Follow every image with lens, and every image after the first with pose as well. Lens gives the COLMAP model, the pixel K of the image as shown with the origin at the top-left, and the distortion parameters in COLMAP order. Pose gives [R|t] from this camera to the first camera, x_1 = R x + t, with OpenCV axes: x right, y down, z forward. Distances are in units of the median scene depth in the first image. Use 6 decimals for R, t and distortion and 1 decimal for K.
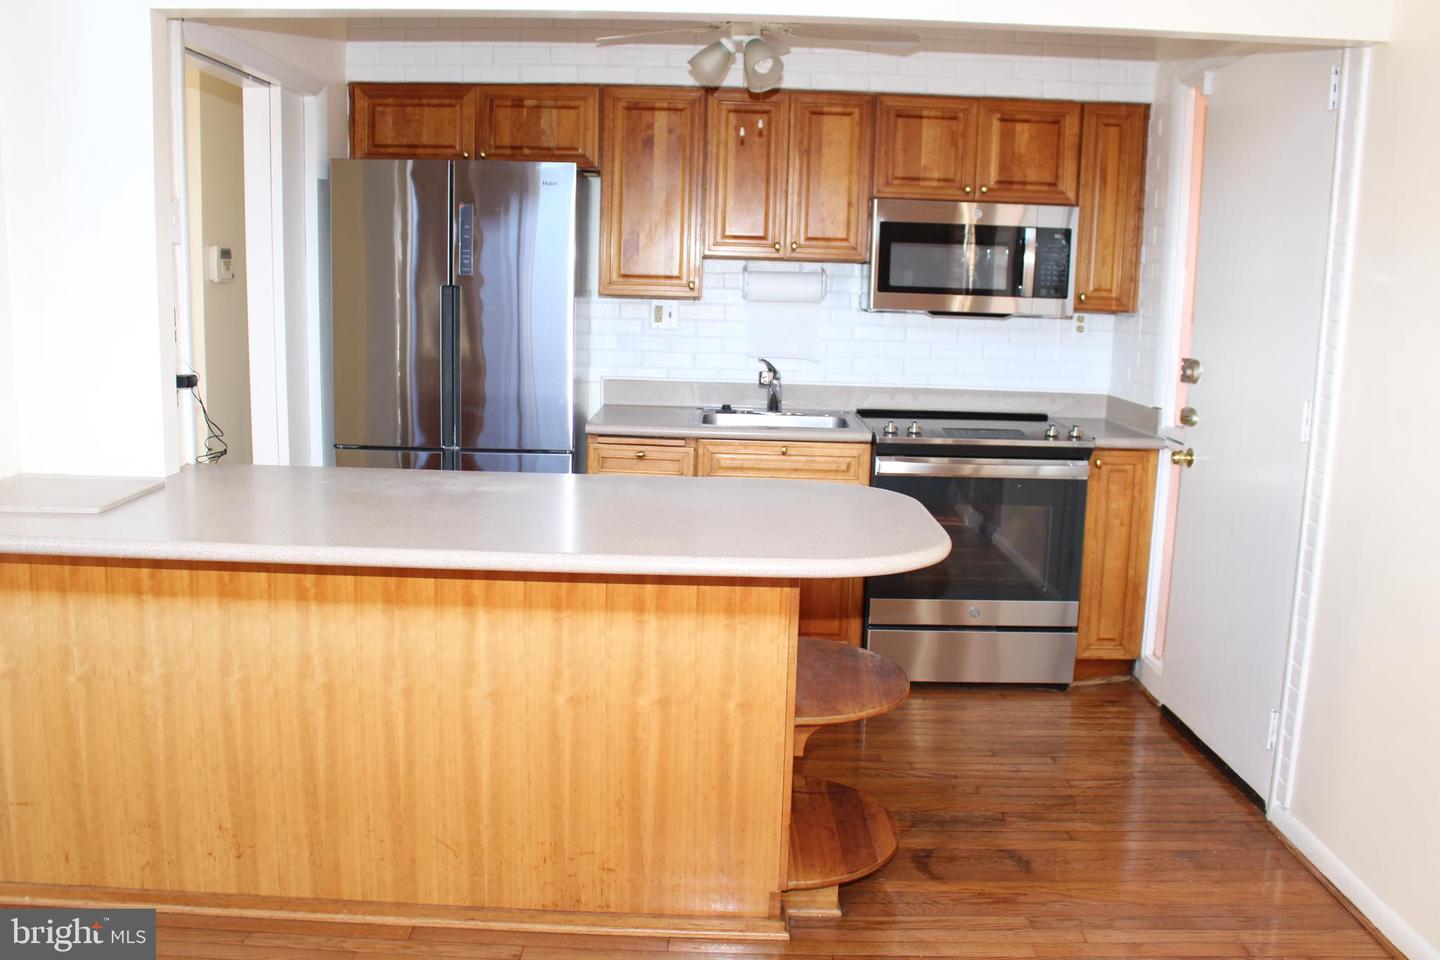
lens RADIAL K [[1189.9, 0, 720.0], [0, 1189.9, 480.0], [0, 0, 1]] dist [-0.159411, 0.128990]
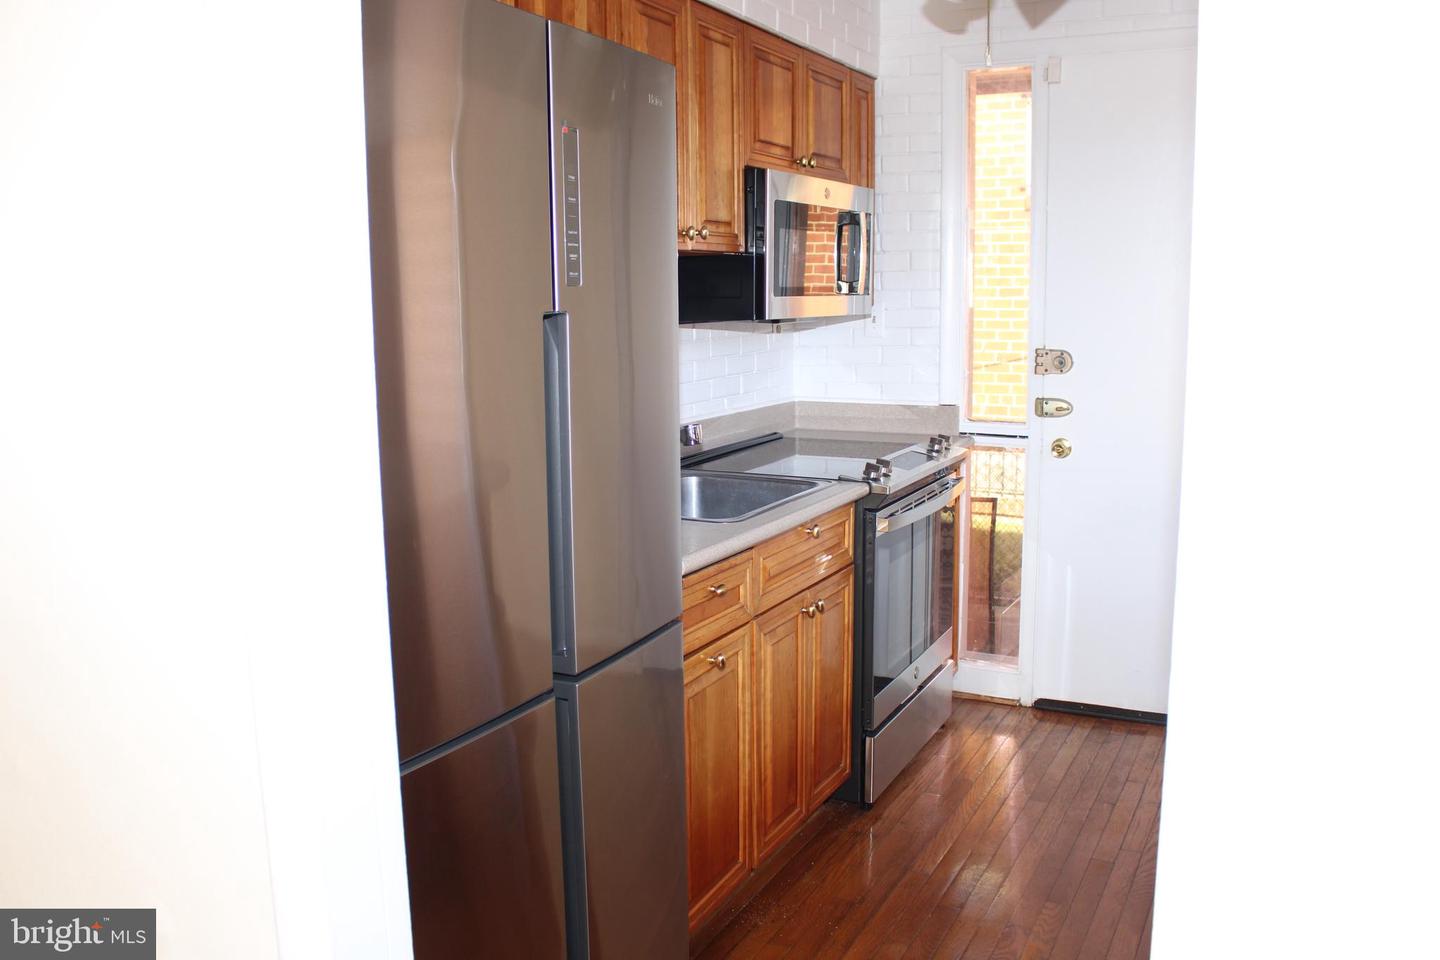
lens RADIAL K [[1189.9, 0, 720.0], [0, 1189.9, 480.0], [0, 0, 1]] dist [-0.159411, 0.128990]
pose [[0.461155, -0.168808, 0.871114, -0.541540], [0.169685, 0.980396, 0.100157, -0.126444], [-0.870944, 0.101627, 0.480758, 0.688529]]
